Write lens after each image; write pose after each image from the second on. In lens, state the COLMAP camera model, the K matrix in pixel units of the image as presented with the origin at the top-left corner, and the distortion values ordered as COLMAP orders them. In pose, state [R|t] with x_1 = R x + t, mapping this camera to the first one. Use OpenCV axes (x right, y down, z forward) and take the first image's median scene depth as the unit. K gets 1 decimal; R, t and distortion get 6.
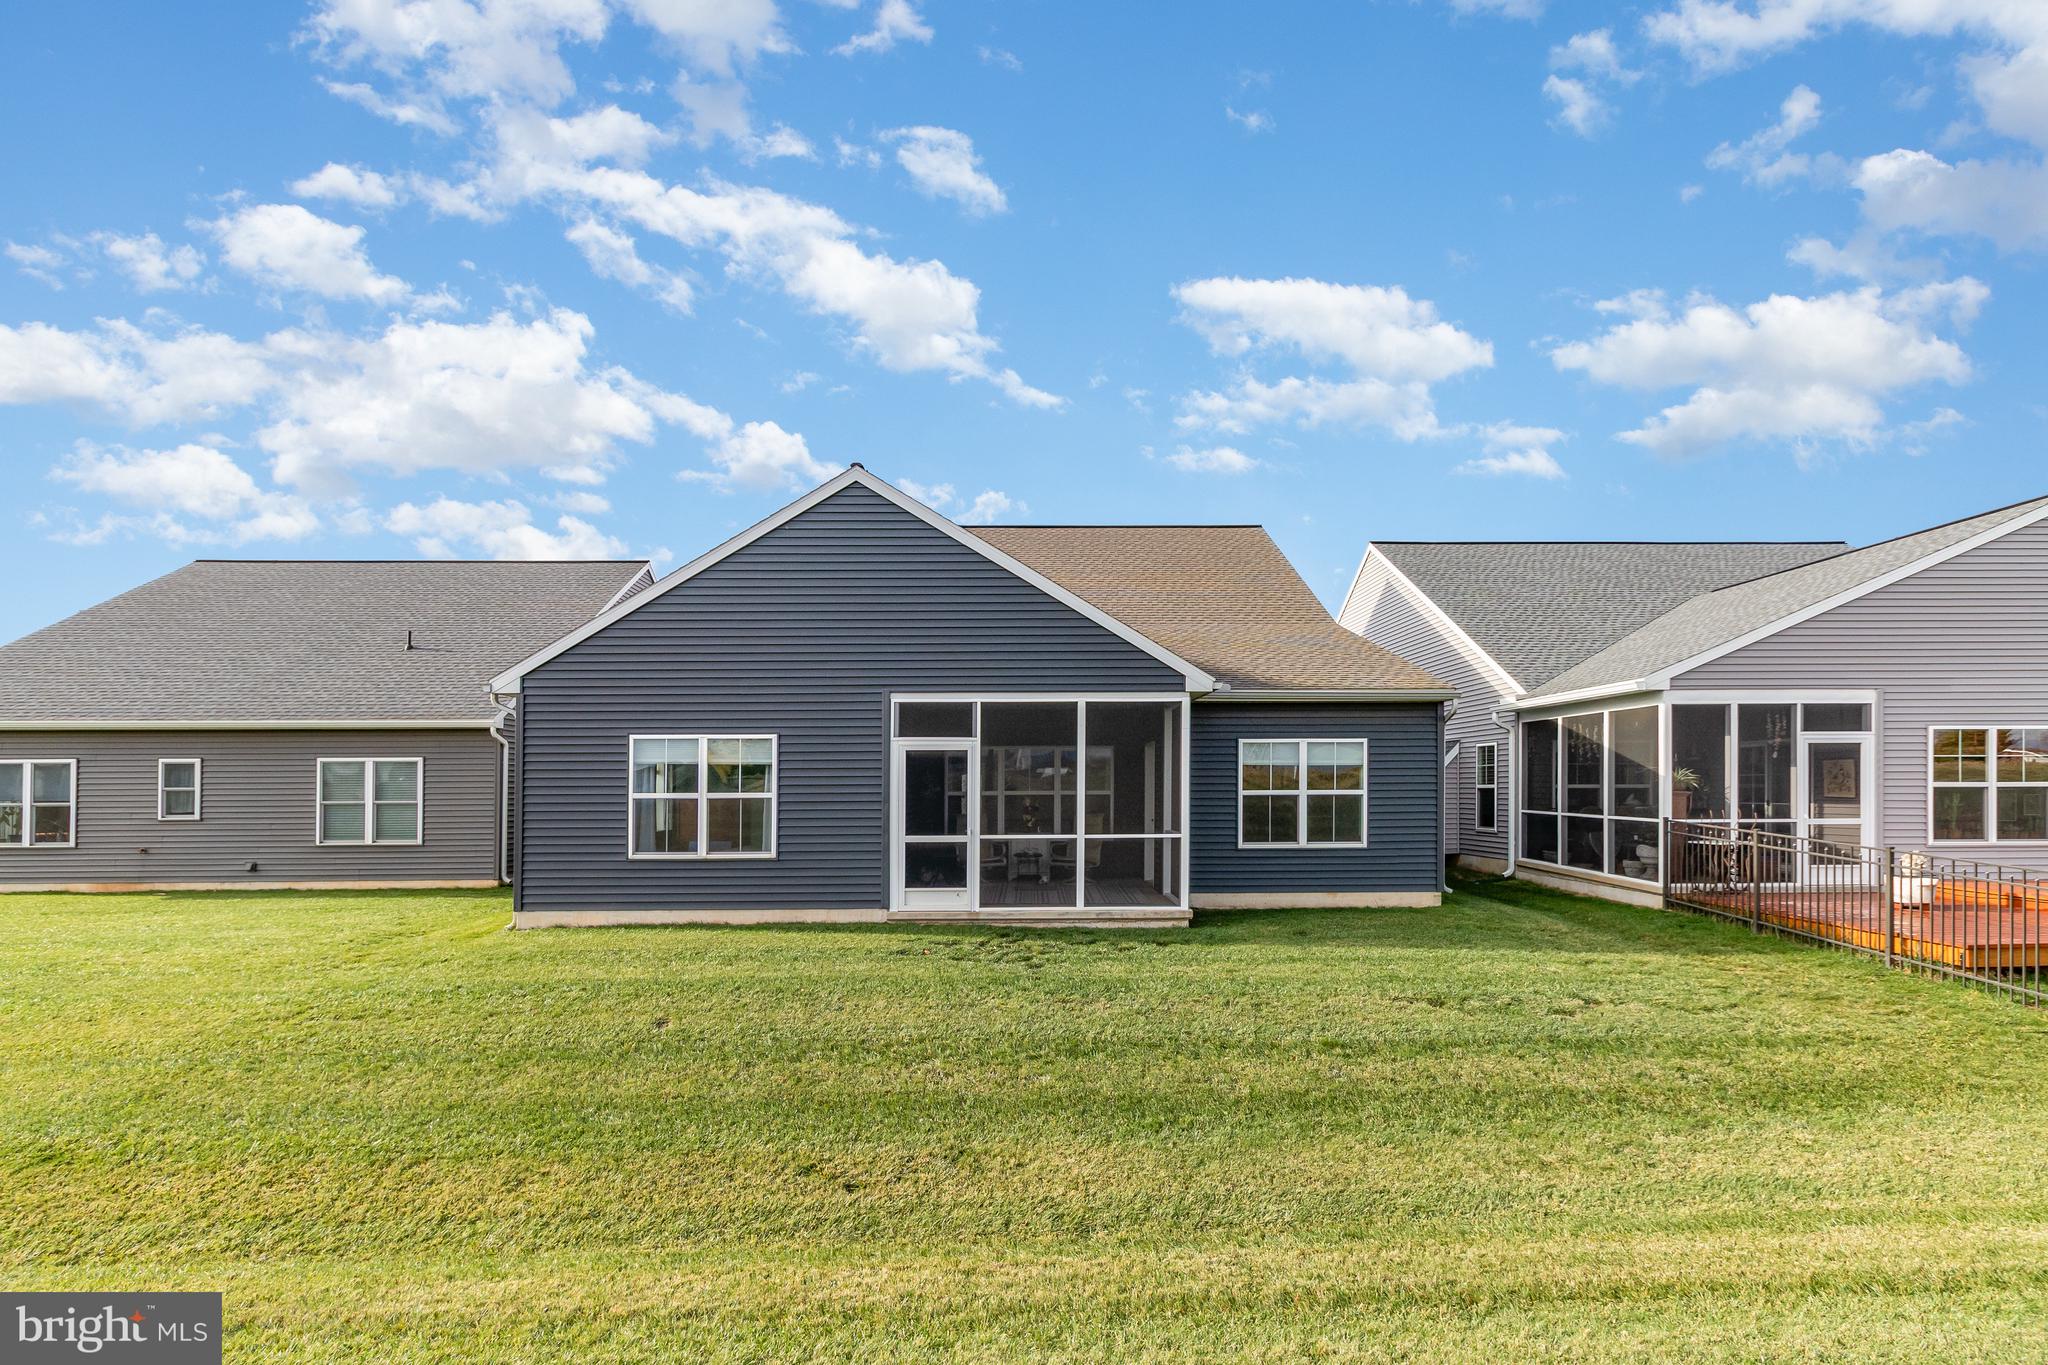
lens RADIAL K [[945.3, 0, 1022.2], [0, 945.3, 804.6], [0, 0, 1]] dist [0.002397, 0.000217]
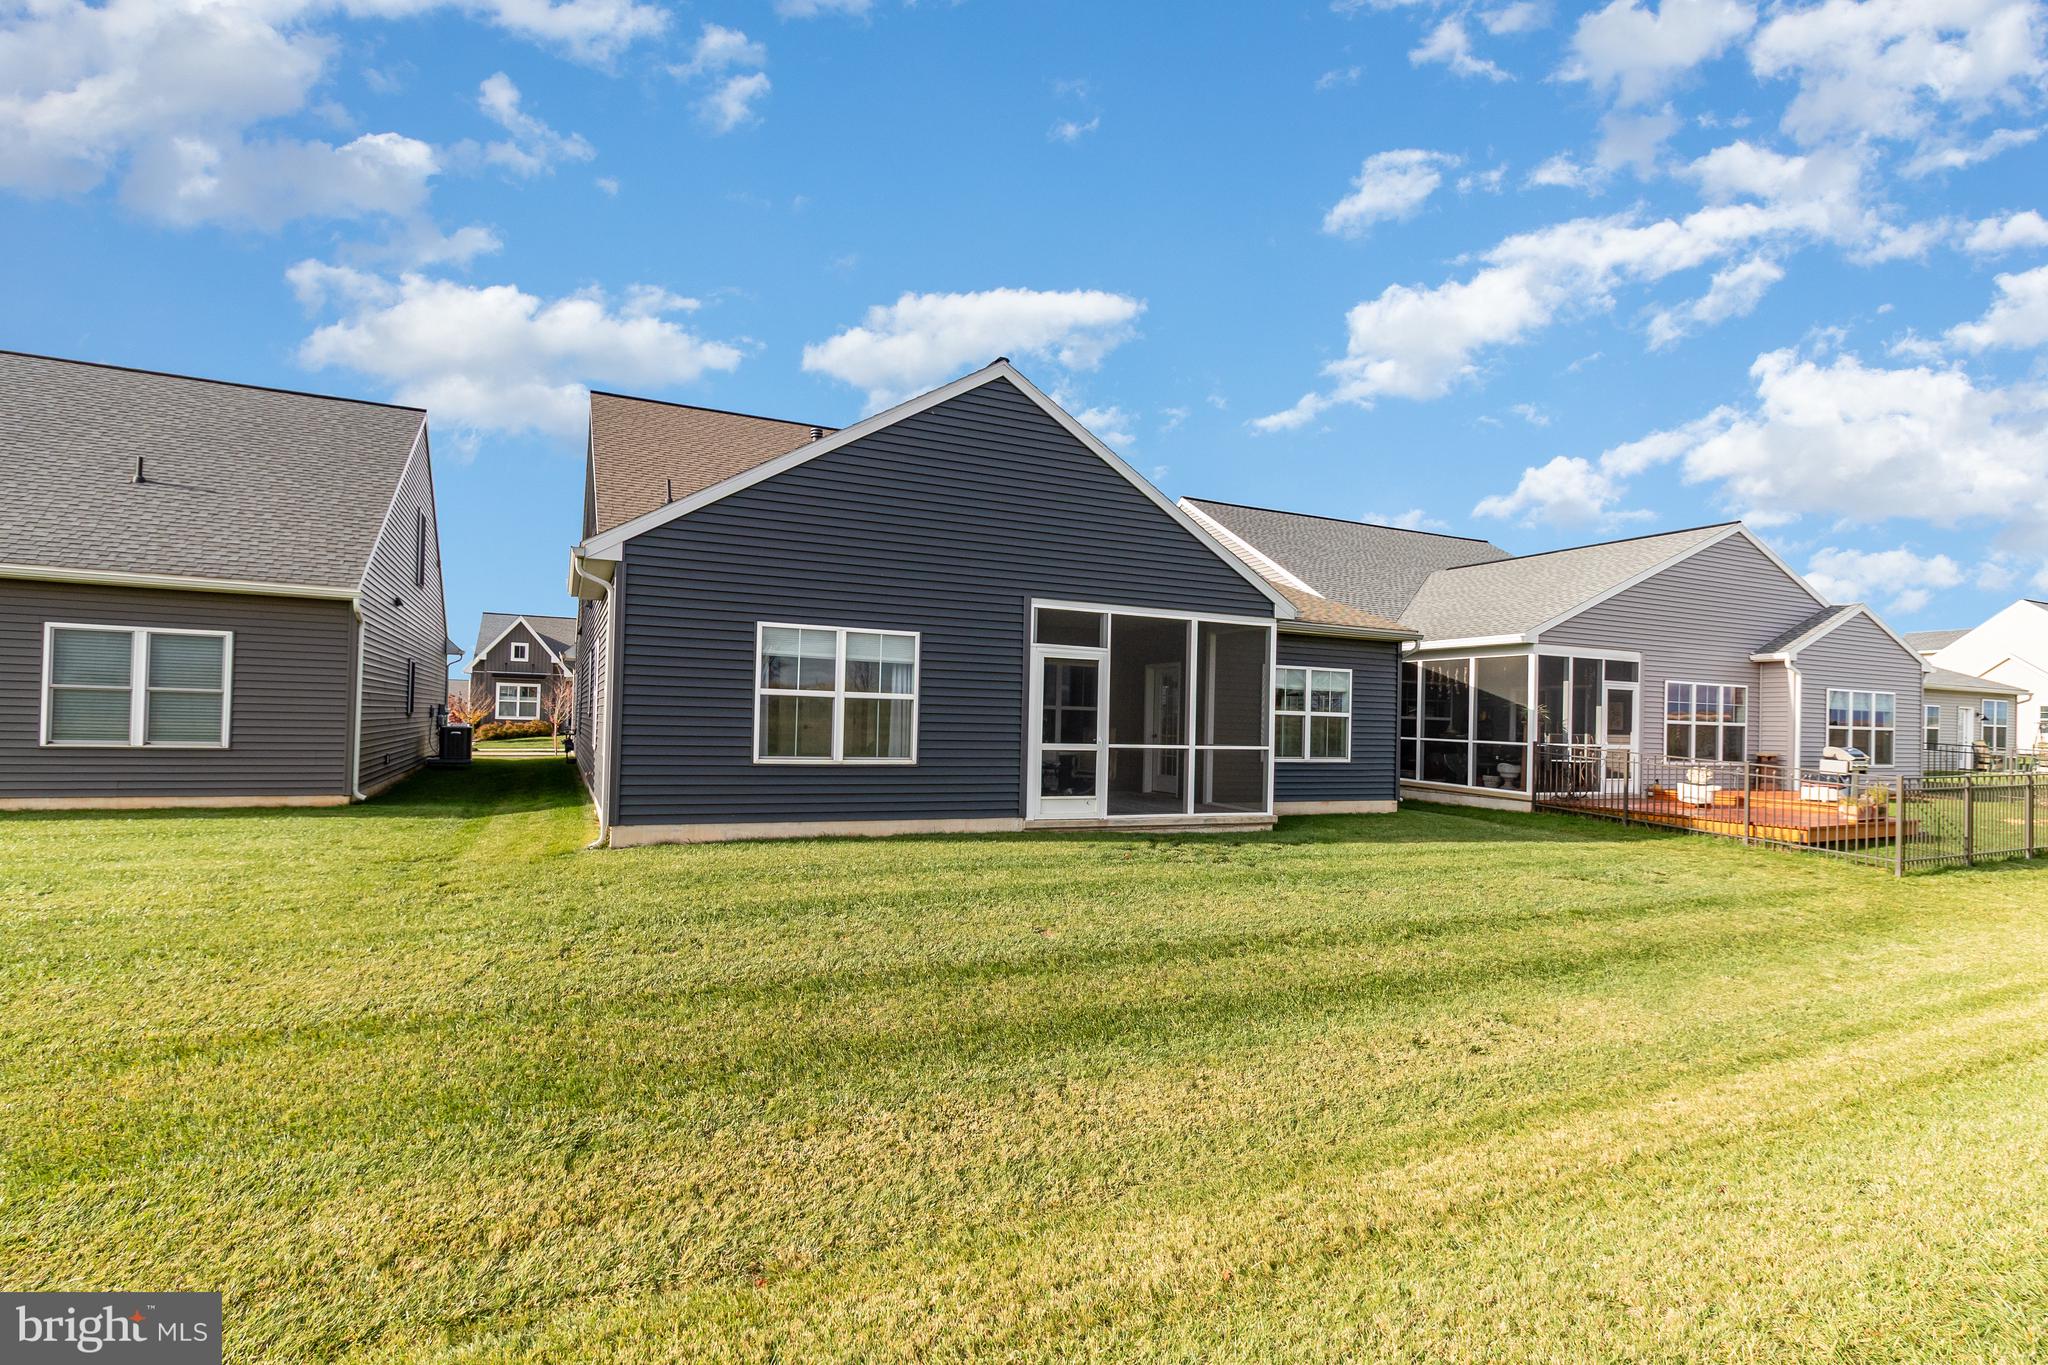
lens RADIAL K [[945.1, 0, 1023.5], [0, 945.1, 735.9], [0, 0, 1]] dist [0.000559, -0.000069]
pose [[0.915676, 0.022402, 0.401292, -0.536051], [-0.024083, 0.999710, -0.000856, 0.026392], [-0.401195, -0.008880, 0.915950, 0.103029]]
